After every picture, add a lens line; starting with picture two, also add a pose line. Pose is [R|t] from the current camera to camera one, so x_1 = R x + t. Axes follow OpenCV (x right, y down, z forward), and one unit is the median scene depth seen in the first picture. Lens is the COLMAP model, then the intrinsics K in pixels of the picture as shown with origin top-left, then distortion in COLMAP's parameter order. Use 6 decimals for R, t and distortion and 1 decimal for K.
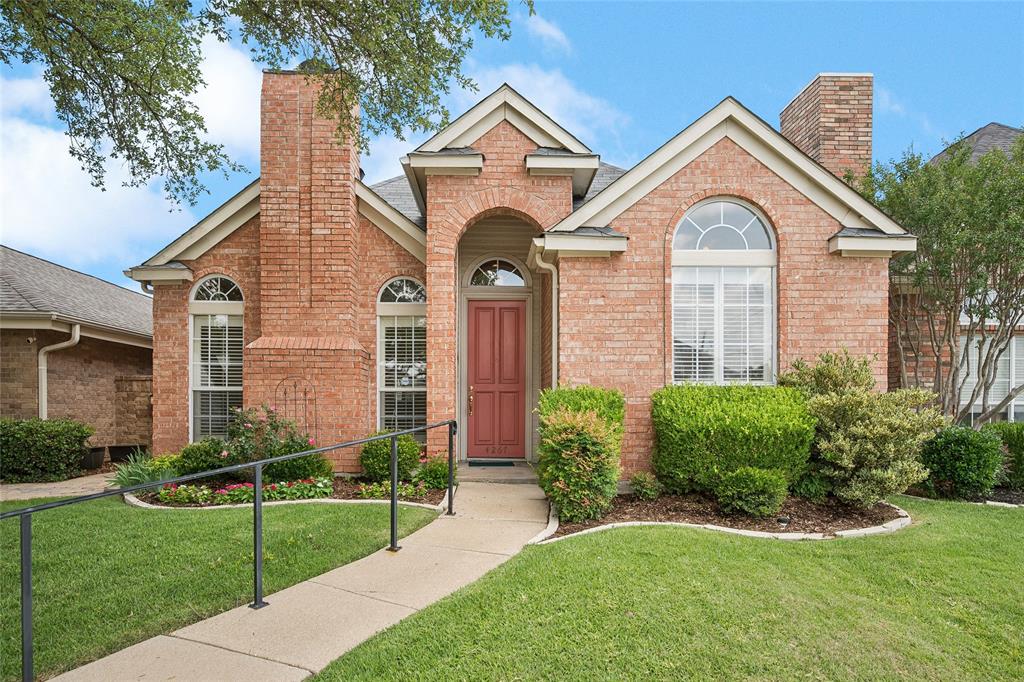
lens RADIAL K [[657.4, 0, 511.0], [0, 657.4, 412.8], [0, 0, 1]] dist [0.000384, -0.000285]
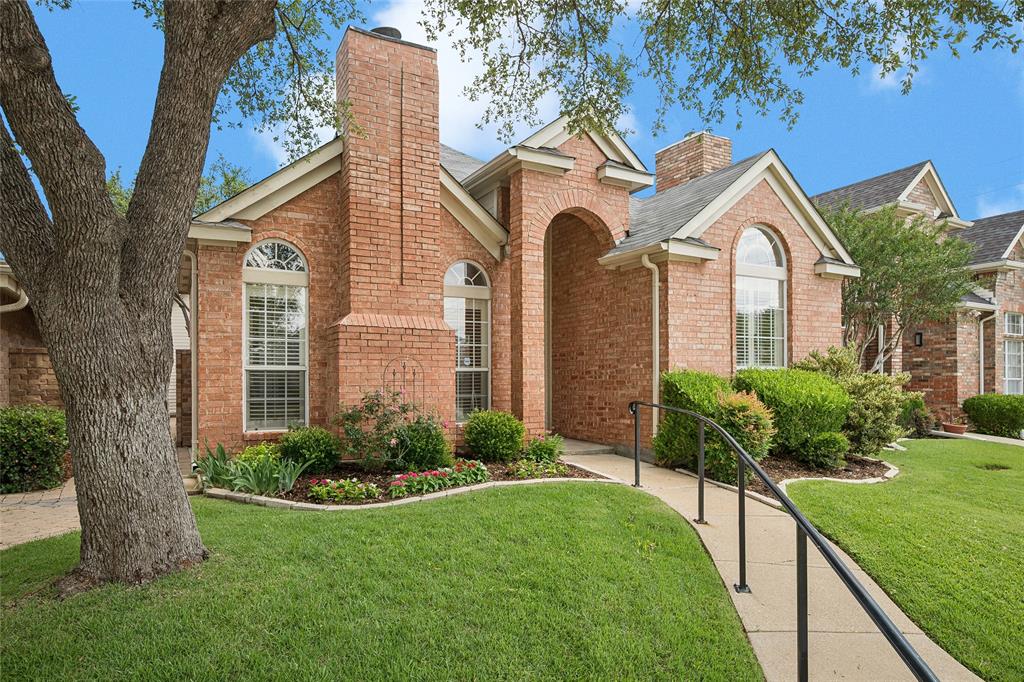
lens RADIAL K [[583.9, 0, 512.0], [0, 583.9, 379.0], [0, 0, 1]] dist [-0.000867, -0.000123]
pose [[0.895067, -0.003712, 0.445915, -0.544361], [0.005847, 0.999977, -0.003412, -0.018389], [-0.445893, 0.005661, 0.895069, 0.161681]]
